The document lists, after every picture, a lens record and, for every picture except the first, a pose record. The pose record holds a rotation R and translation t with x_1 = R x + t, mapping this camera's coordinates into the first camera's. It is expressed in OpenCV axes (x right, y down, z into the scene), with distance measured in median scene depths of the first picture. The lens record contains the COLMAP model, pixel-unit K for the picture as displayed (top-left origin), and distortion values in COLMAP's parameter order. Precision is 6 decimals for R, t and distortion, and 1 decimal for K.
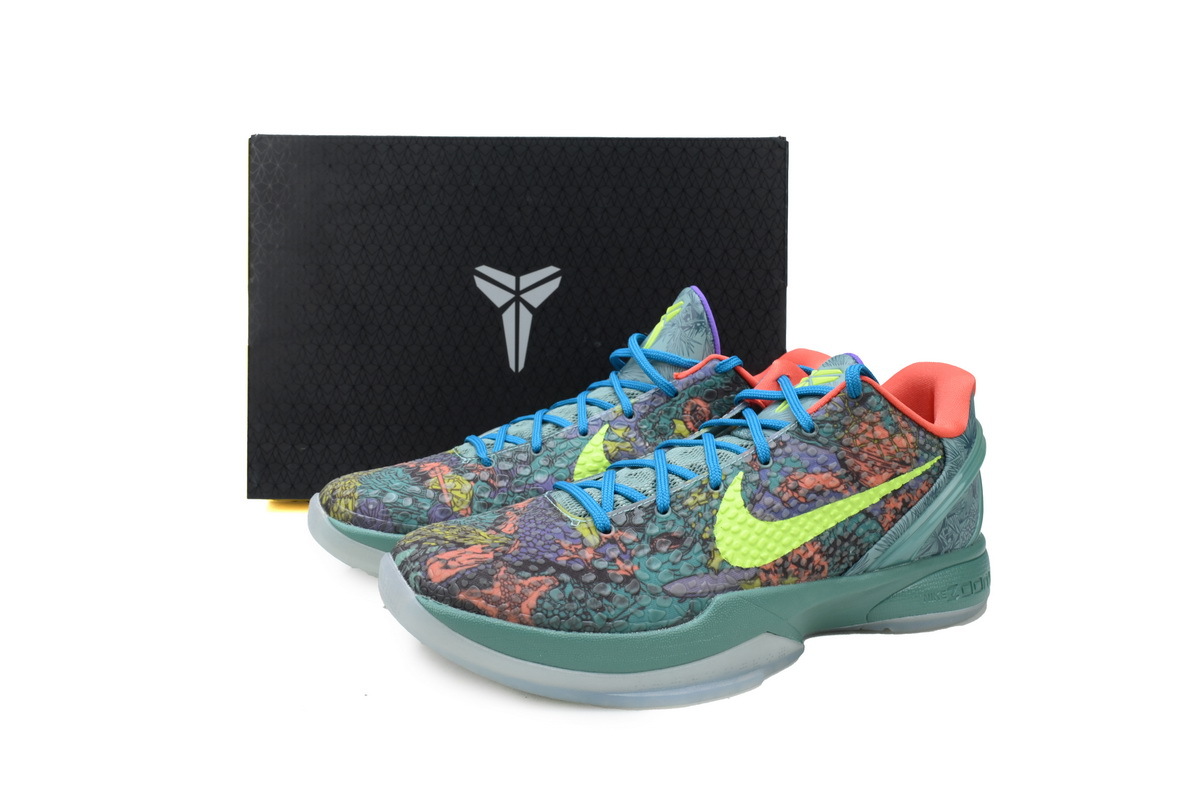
lens RADIAL K [[947.6, 0, 600.0], [0, 947.6, 400.0], [0, 0, 1]] dist [0.004977, -0.000638]
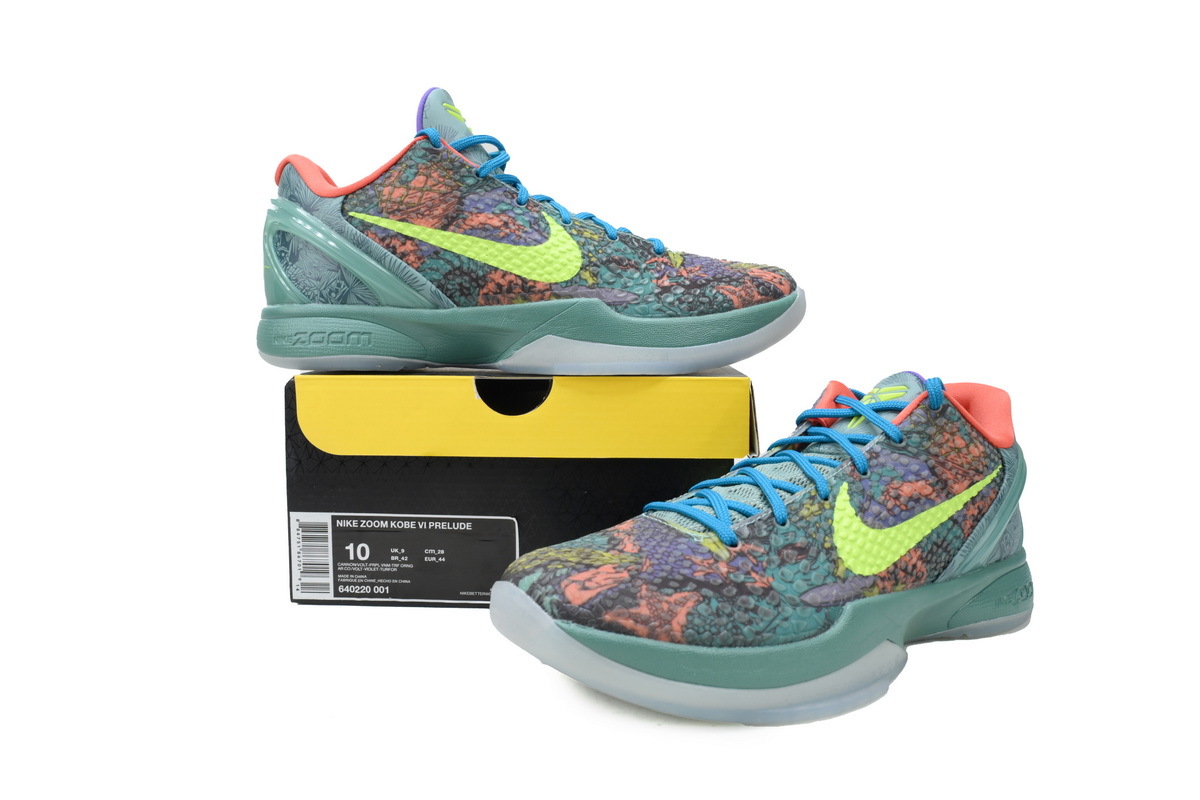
lens RADIAL K [[947.6, 0, 600.0], [0, 947.6, 400.0], [0, 0, 1]] dist [0.004977, -0.000638]
pose [[0.979530, -0.013784, 0.200826, -0.321368], [0.028739, 0.997009, -0.071741, 0.055336], [-0.199237, 0.076044, 0.976996, 0.059233]]
